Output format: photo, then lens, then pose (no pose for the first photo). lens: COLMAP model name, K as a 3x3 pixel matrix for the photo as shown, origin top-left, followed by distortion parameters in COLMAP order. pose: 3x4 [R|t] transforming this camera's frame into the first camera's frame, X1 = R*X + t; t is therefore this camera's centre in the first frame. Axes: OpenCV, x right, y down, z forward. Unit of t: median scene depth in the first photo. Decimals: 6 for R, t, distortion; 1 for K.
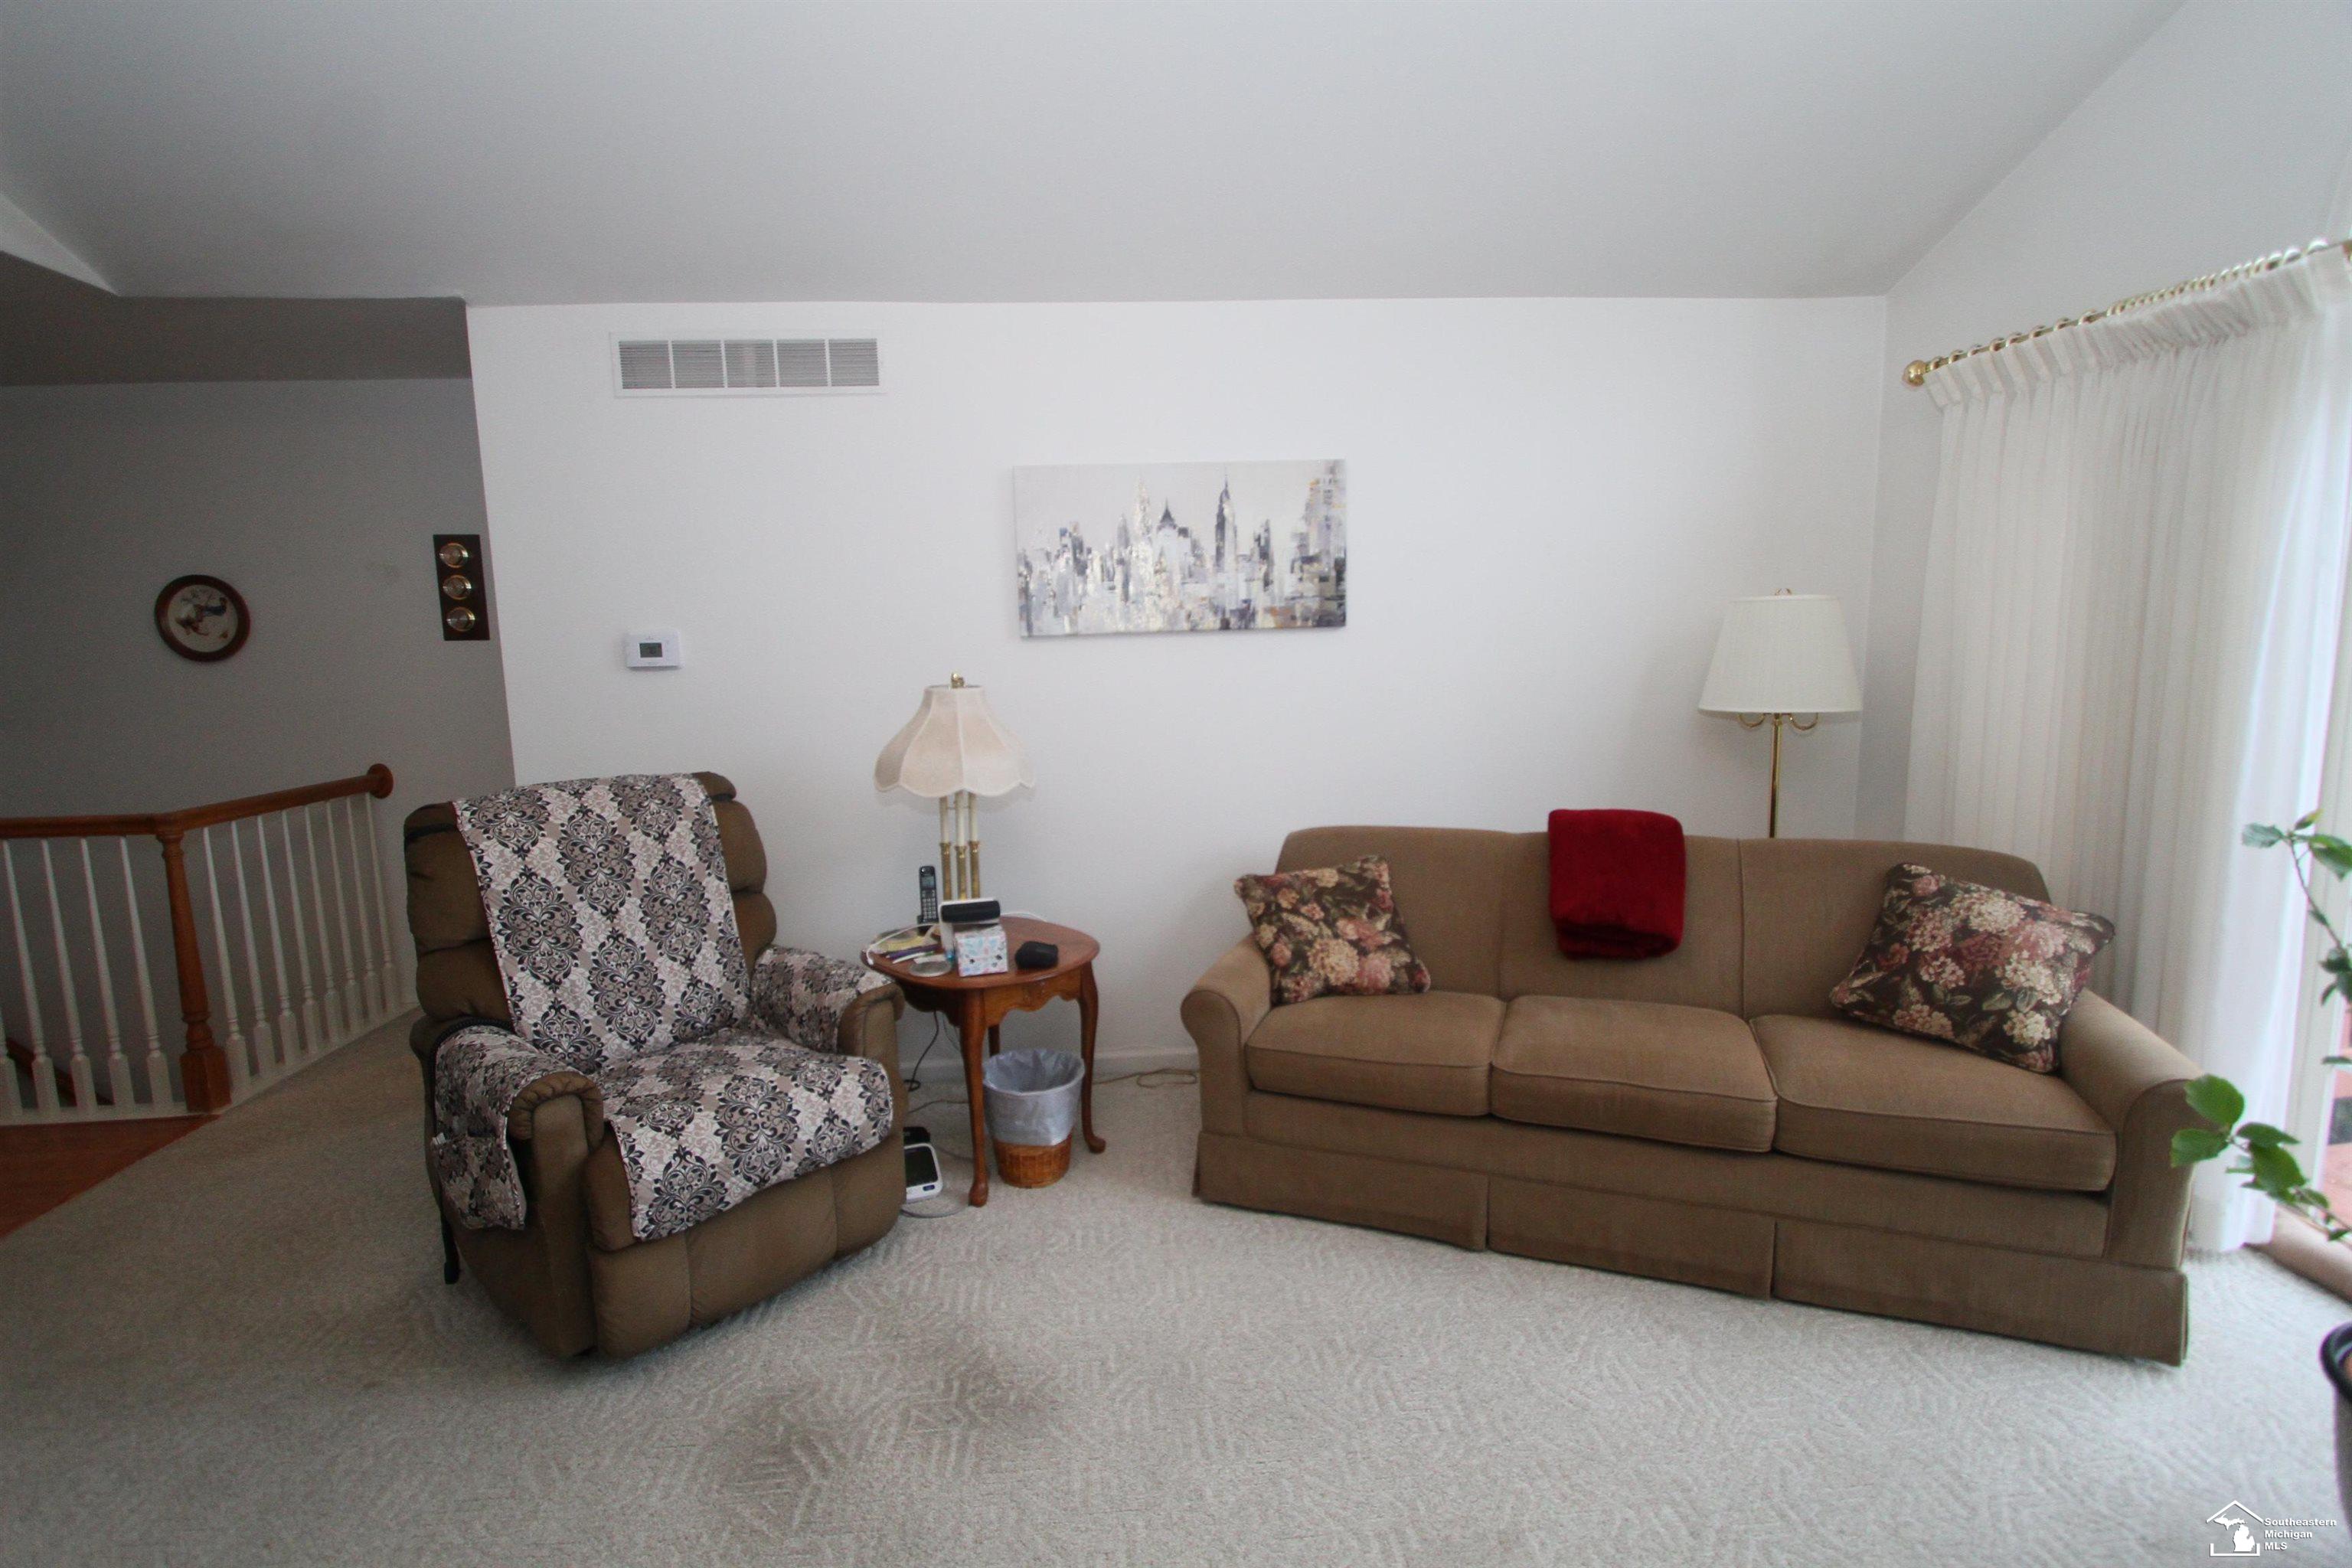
lens RADIAL K [[1074.3, 0, 1163.4], [0, 1074.3, 788.3], [0, 0, 1]] dist [-0.019731, 0.000341]
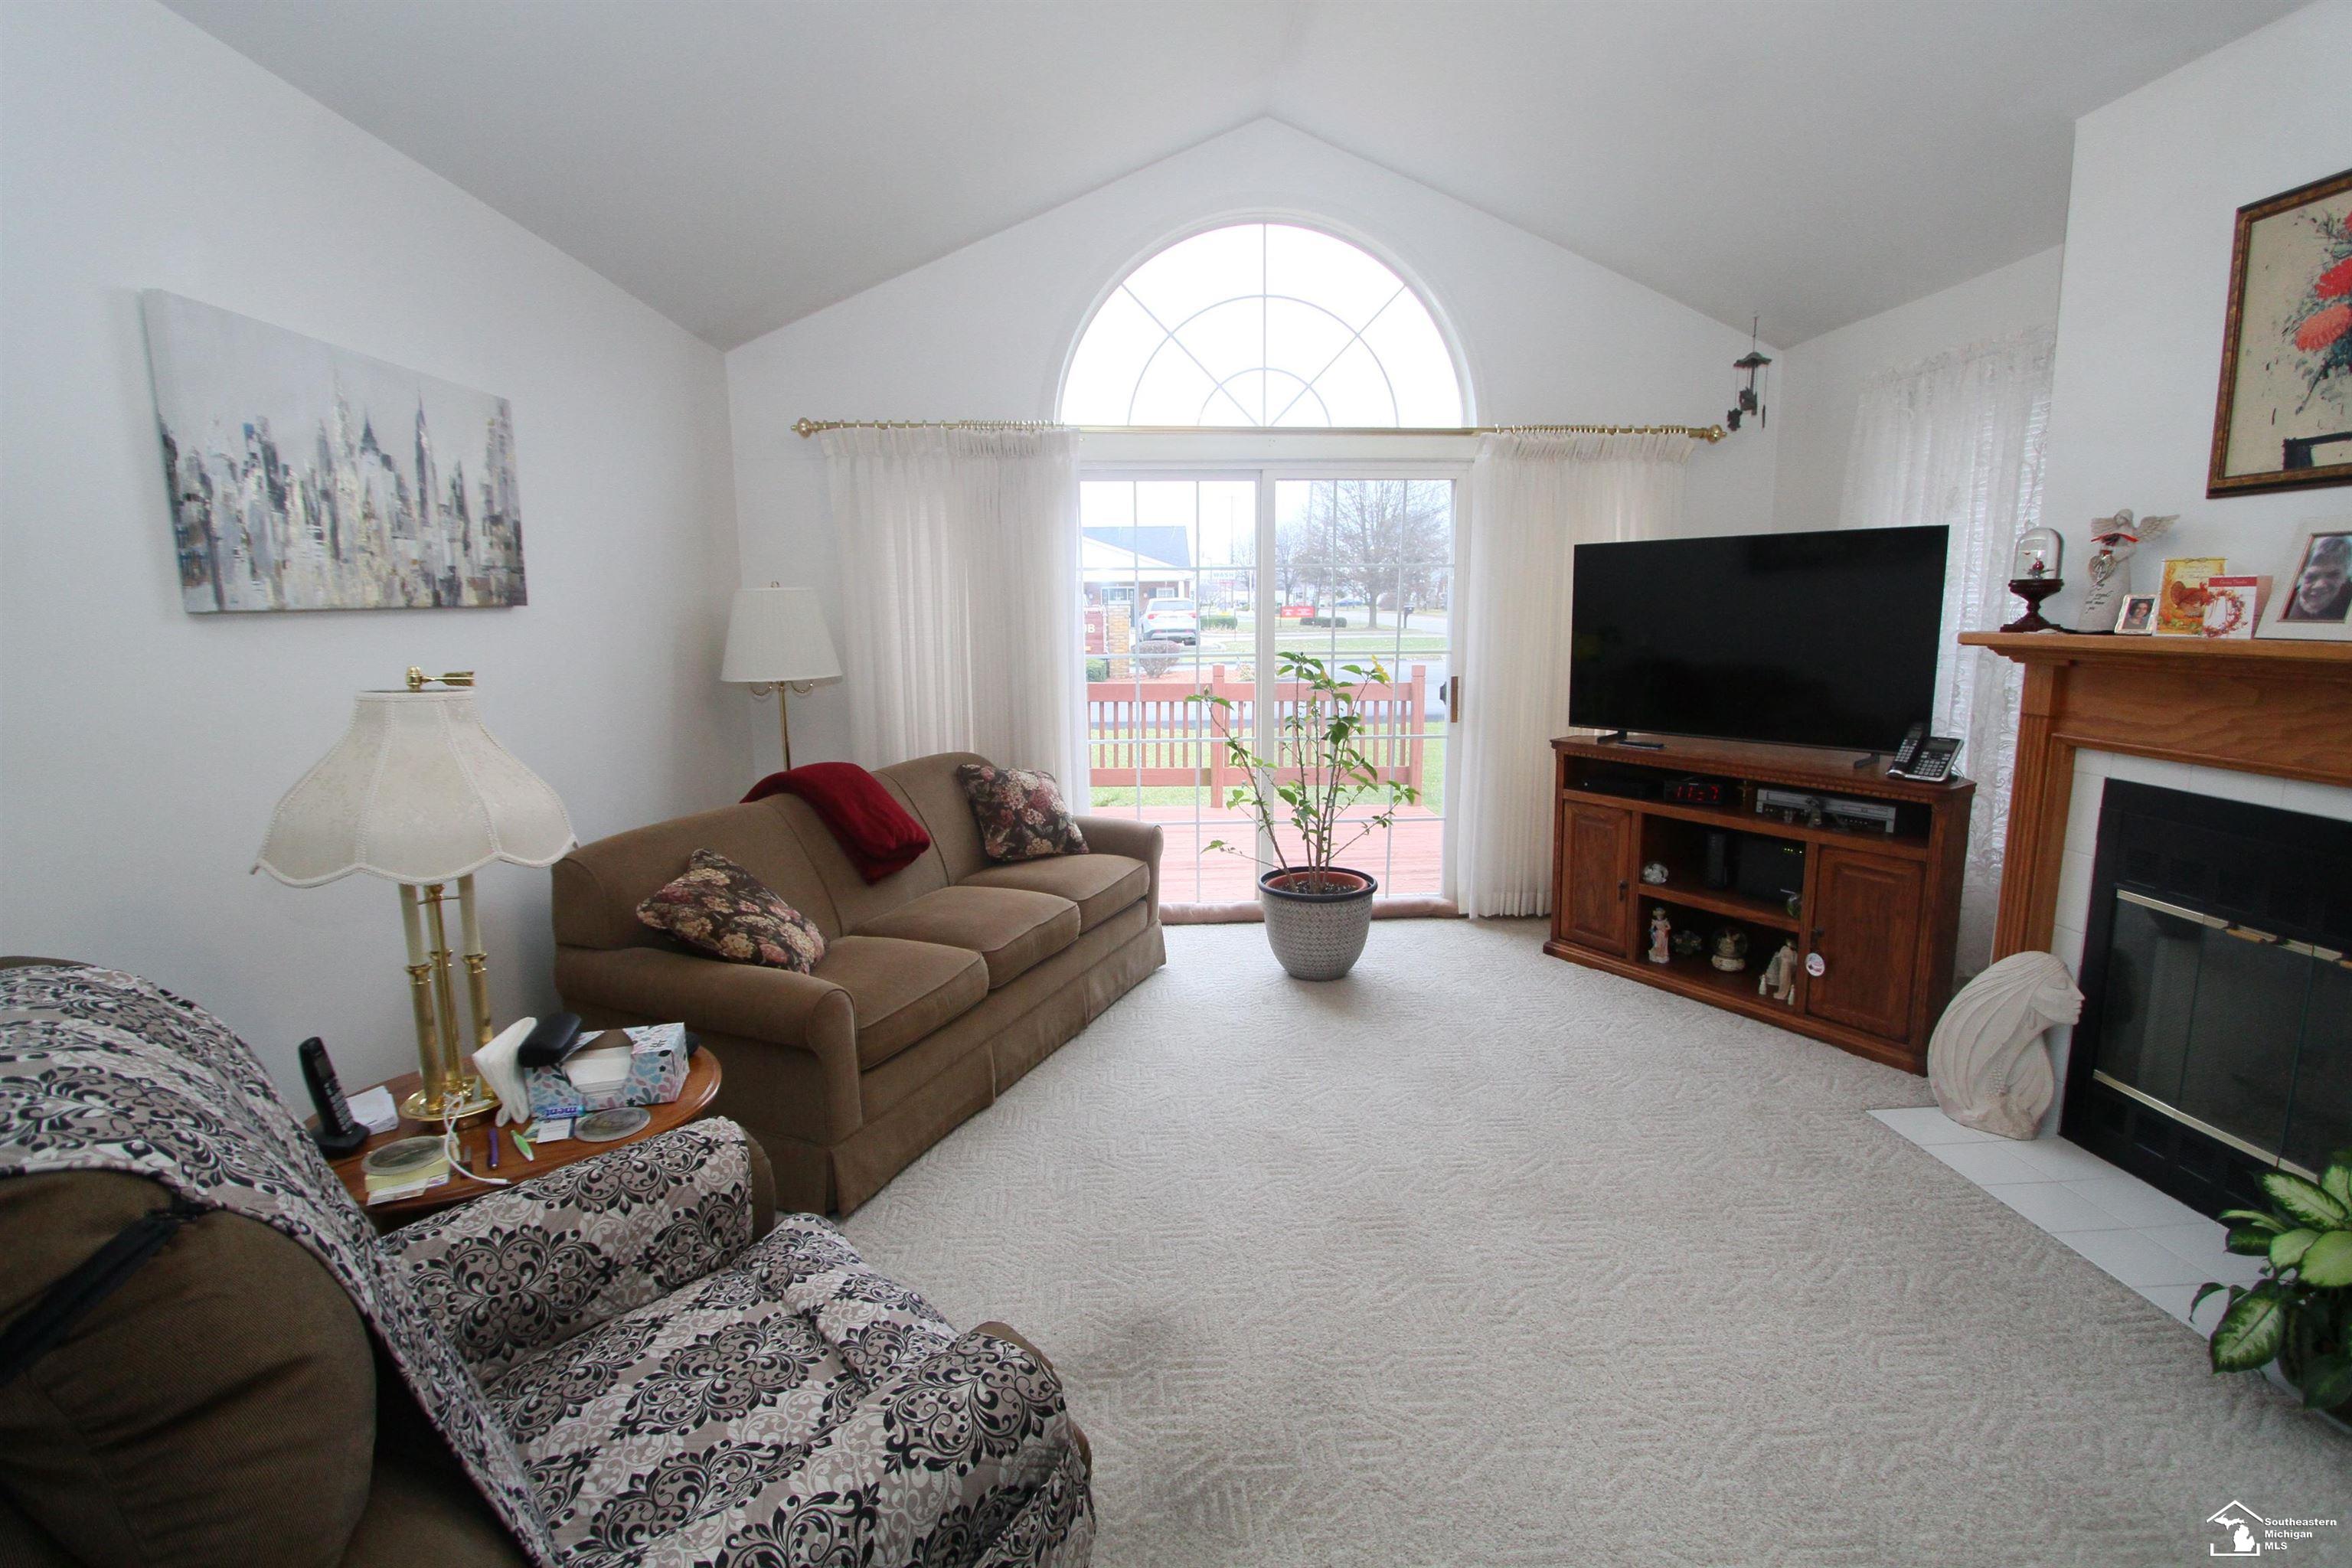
lens RADIAL K [[1109.3, 0, 1176.0], [0, 1109.3, 784.0], [0, 0, 1]] dist [-0.002526, -0.000284]
pose [[-0.001556, -0.137716, 0.990471, -0.702542], [0.147591, 0.979593, 0.136435, -0.059991], [-0.989047, 0.146397, 0.018801, 0.518516]]
